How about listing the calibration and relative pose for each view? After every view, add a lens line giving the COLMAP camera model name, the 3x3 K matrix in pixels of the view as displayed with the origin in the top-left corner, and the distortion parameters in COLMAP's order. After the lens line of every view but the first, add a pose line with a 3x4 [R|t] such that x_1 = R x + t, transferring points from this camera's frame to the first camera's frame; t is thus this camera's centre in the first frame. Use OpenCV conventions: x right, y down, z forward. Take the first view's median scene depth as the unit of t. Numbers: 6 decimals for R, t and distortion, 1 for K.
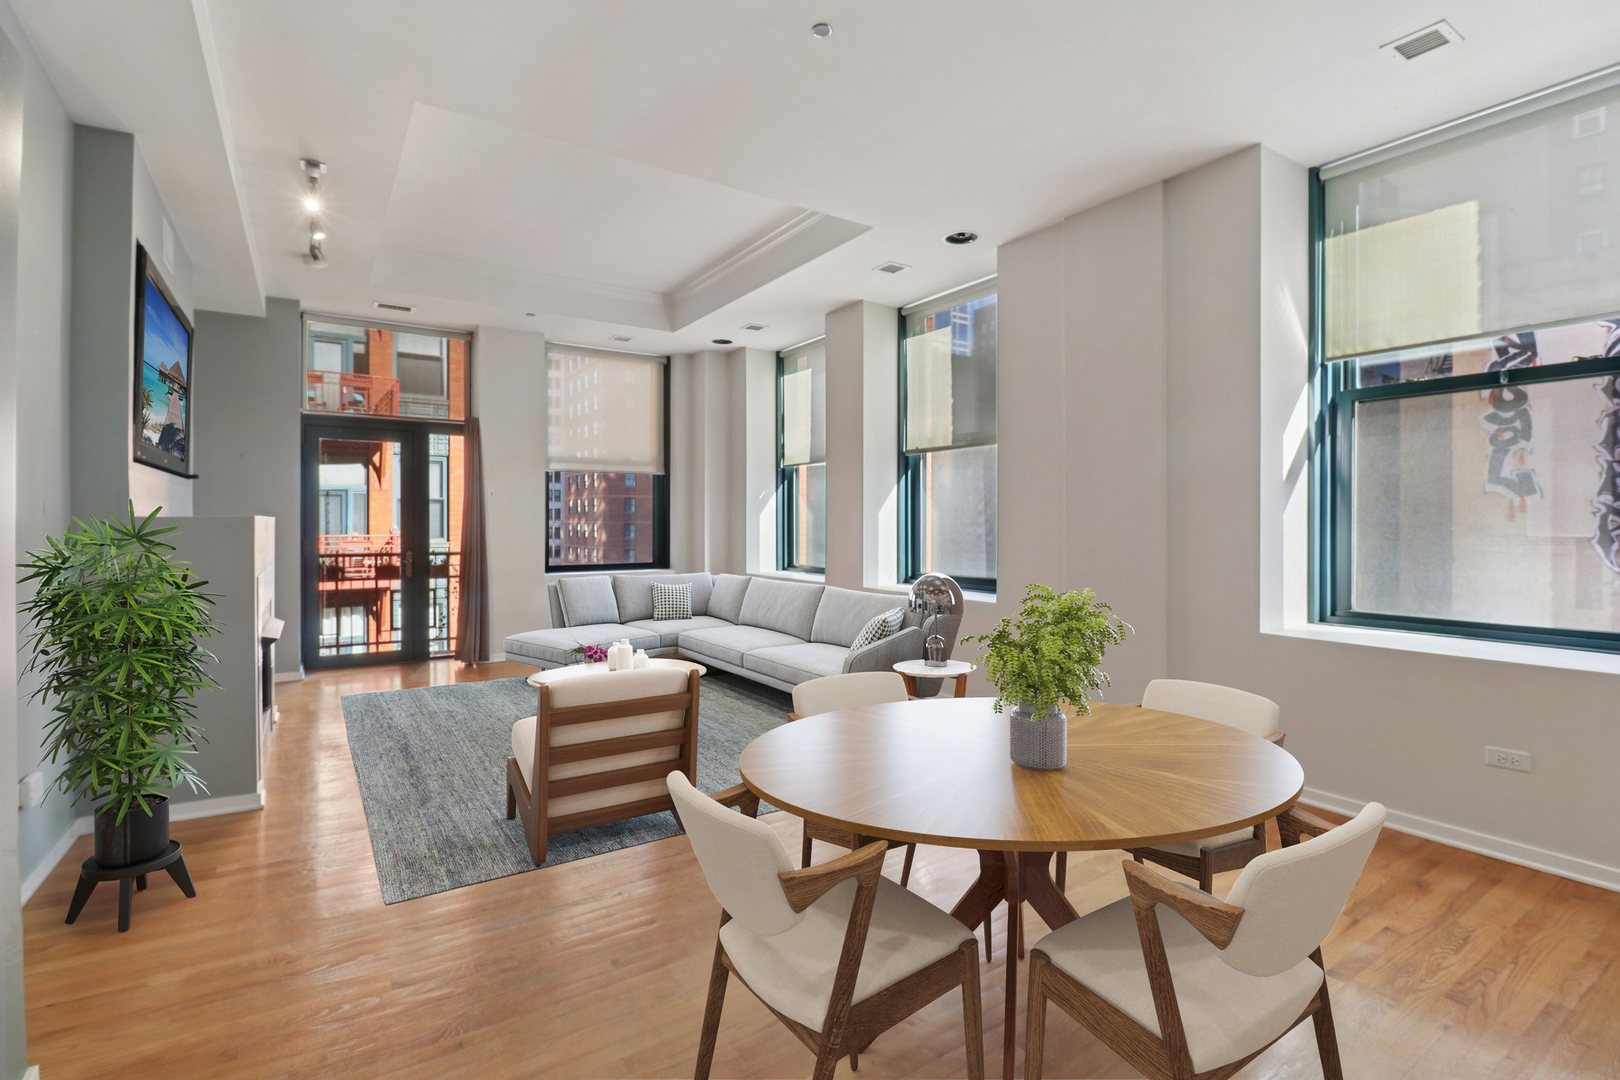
lens RADIAL K [[756.9, 0, 801.1], [0, 756.9, 524.5], [0, 0, 1]] dist [0.003733, -0.015187]
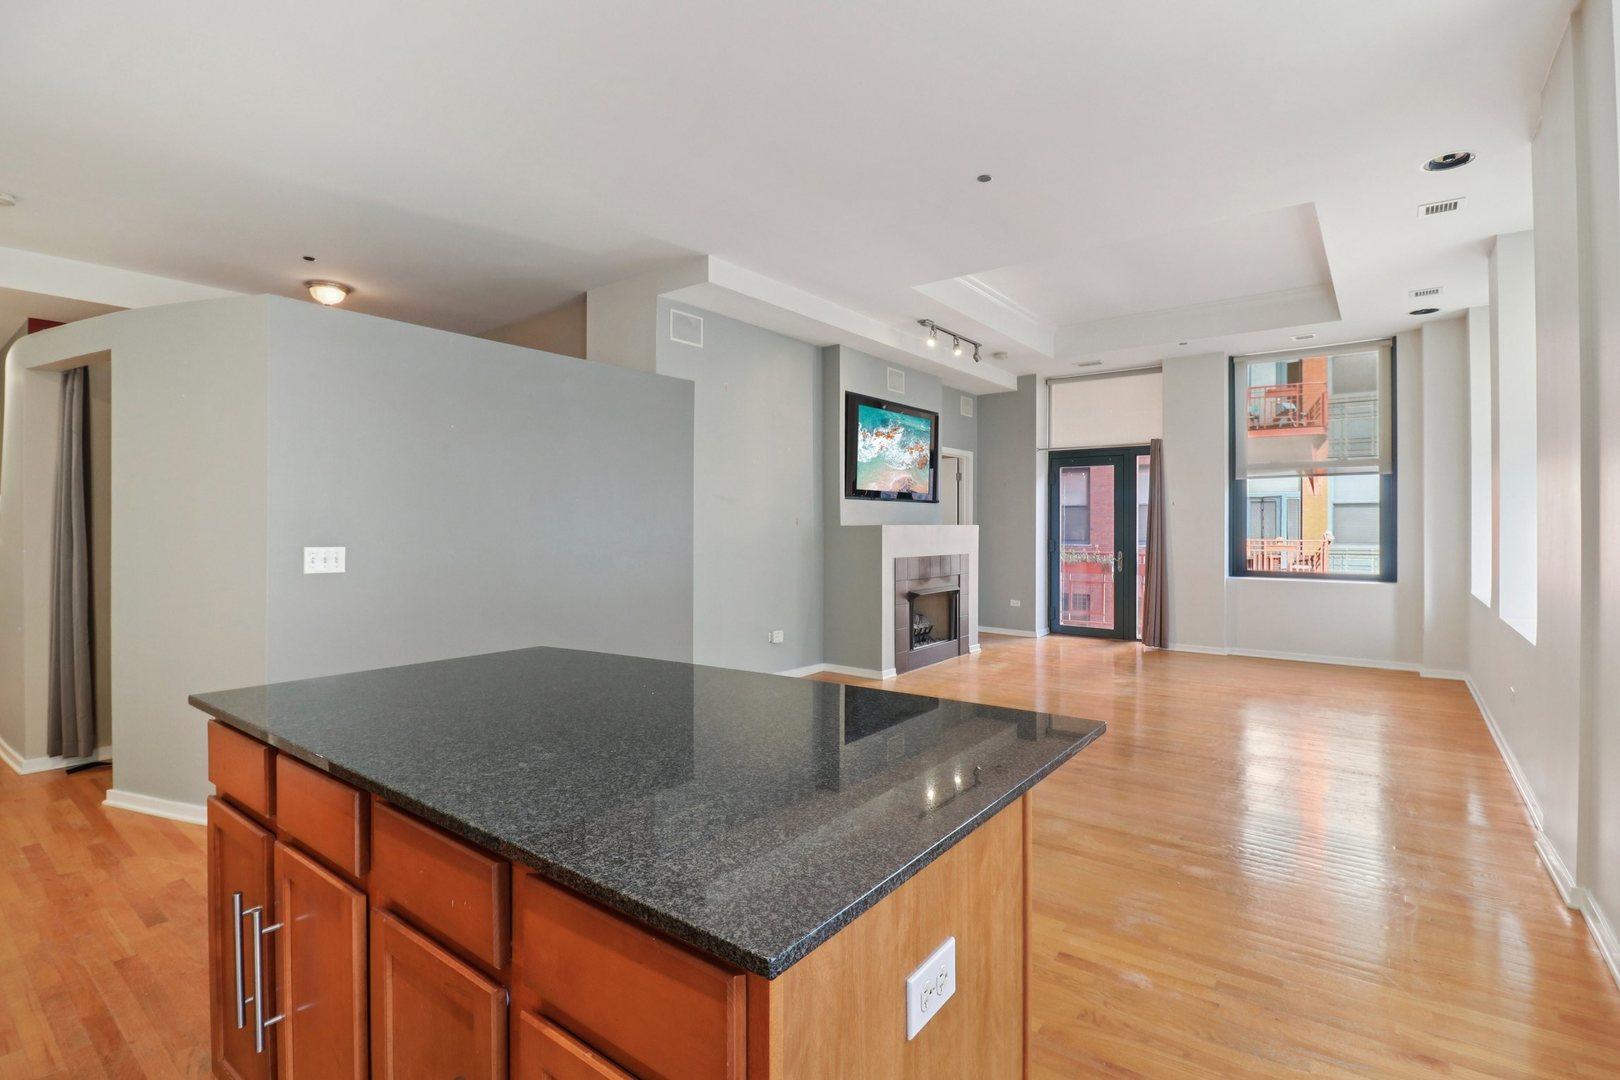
lens RADIAL K [[756.9, 0, 801.1], [0, 756.9, 524.5], [0, 0, 1]] dist [0.003733, -0.015187]
pose [[0.335043, -0.002507, -0.942200, 0.408433], [-0.002867, 0.999989, -0.003681, -0.002274], [0.942199, 0.003935, 0.335032, 0.071692]]
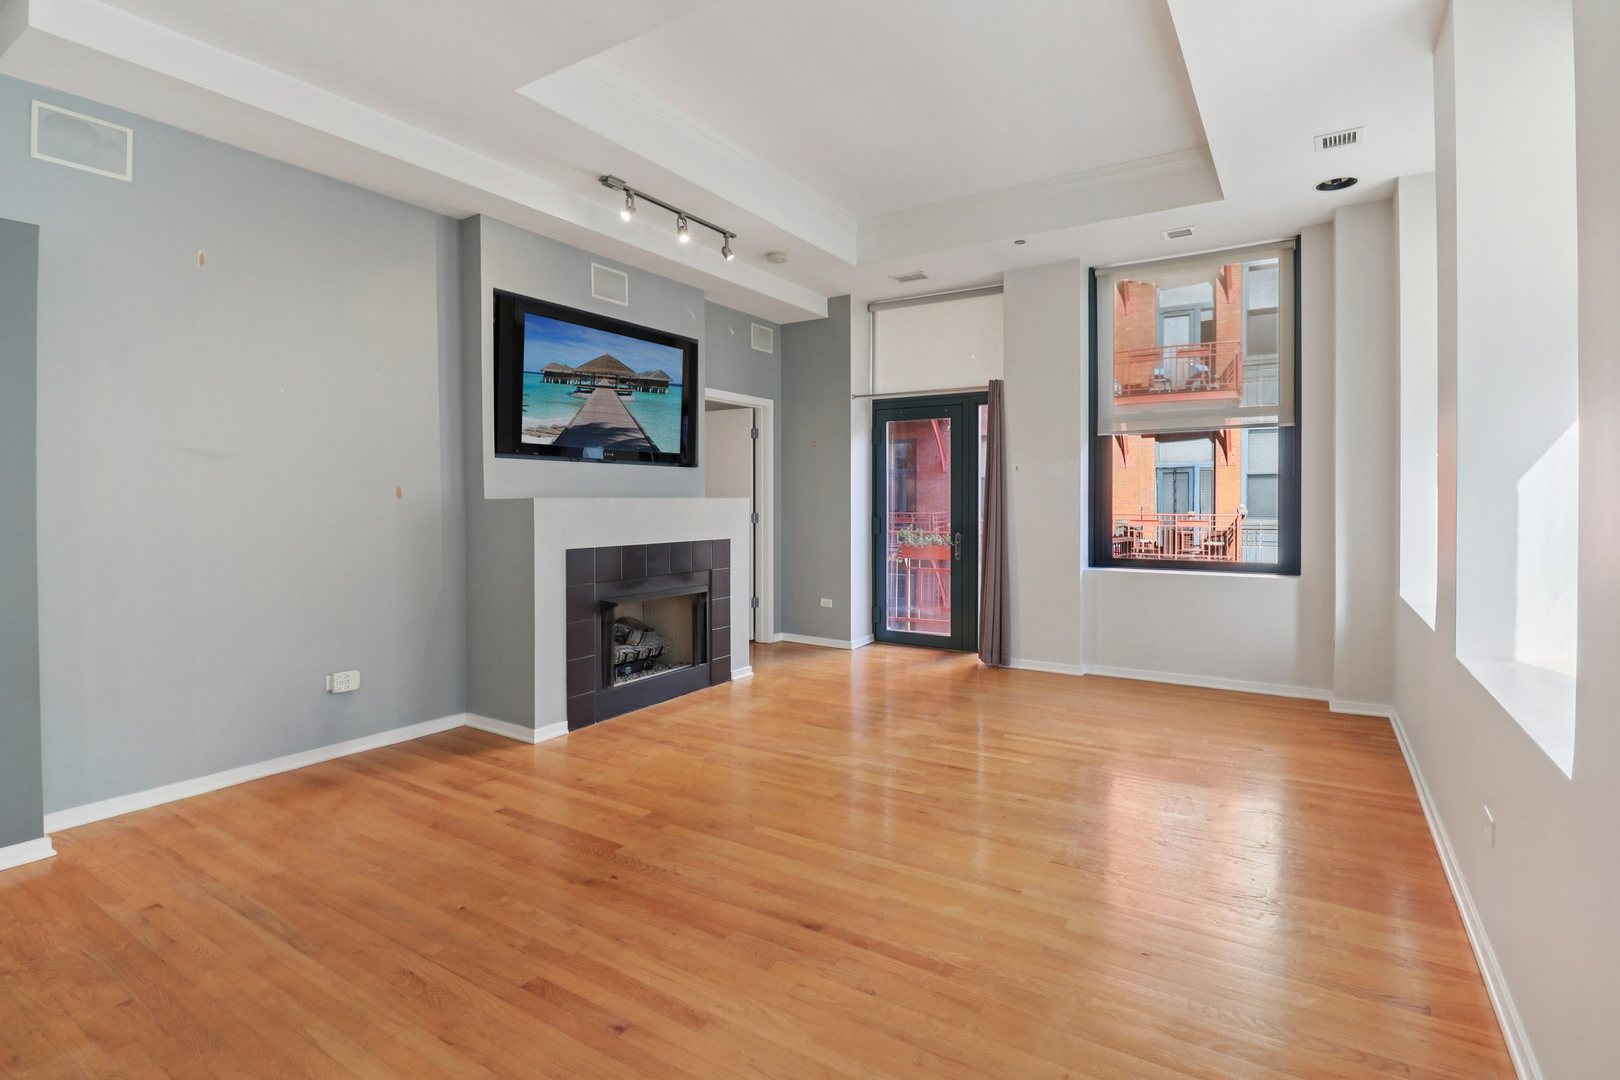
lens RADIAL K [[786.5, 0, 816.4], [0, 786.5, 506.5], [0, 0, 1]] dist [0.002394, -0.012412]
pose [[0.429237, 0.005200, -0.903177, 0.240408], [0.000146, 0.999983, 0.005827, -0.002189], [0.903192, -0.002633, 0.429229, 0.360369]]
